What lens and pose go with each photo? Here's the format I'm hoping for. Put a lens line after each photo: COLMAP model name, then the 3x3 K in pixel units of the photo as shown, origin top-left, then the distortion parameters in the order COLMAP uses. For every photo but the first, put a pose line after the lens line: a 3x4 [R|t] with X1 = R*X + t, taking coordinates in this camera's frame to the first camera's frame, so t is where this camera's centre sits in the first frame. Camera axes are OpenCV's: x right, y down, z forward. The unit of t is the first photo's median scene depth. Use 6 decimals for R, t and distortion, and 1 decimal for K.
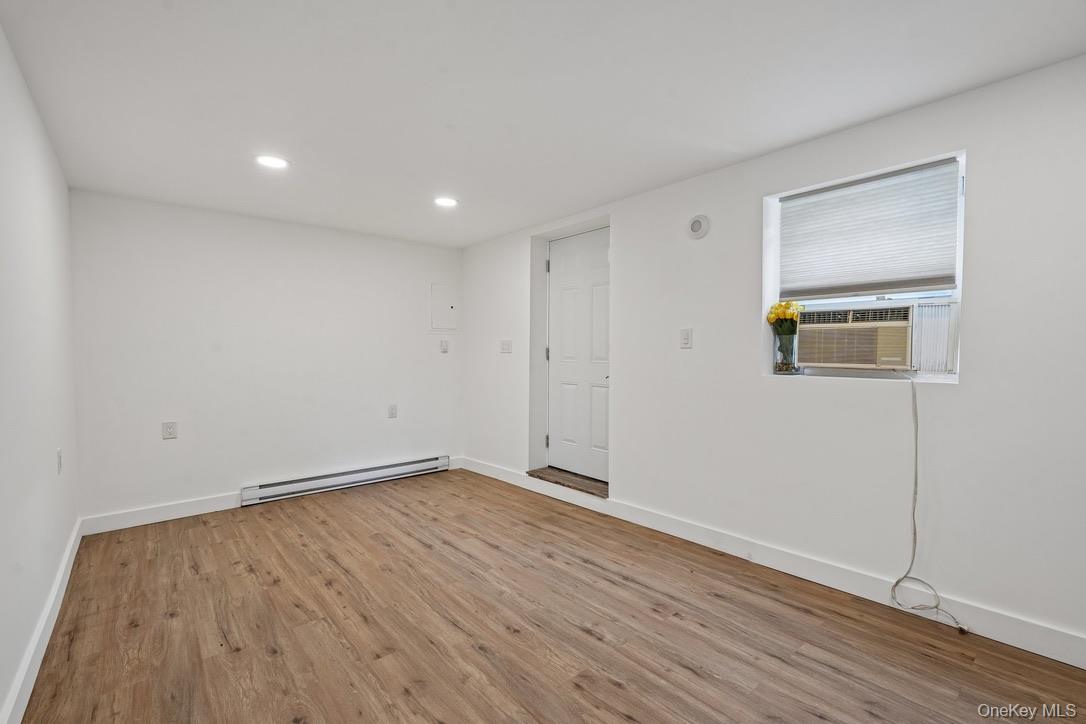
lens RADIAL K [[476.8, 0, 541.5], [0, 476.8, 359.0], [0, 0, 1]] dist [-0.009718, 0.003425]
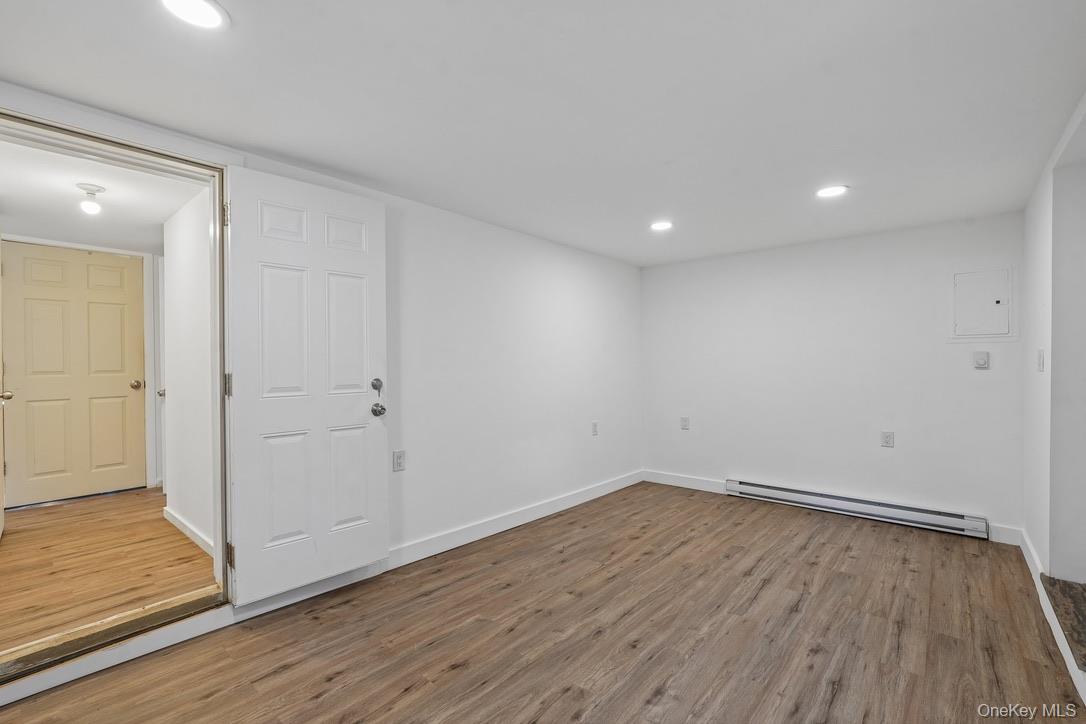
lens RADIAL K [[476.8, 0, 542.0], [0, 476.8, 365.1], [0, 0, 1]] dist [-0.009718, 0.003425]
pose [[0.162137, 0.005682, -0.986752, 0.598767], [-0.009445, 0.999947, 0.004206, -0.025115], [0.986723, 0.008638, 0.162182, 0.408444]]
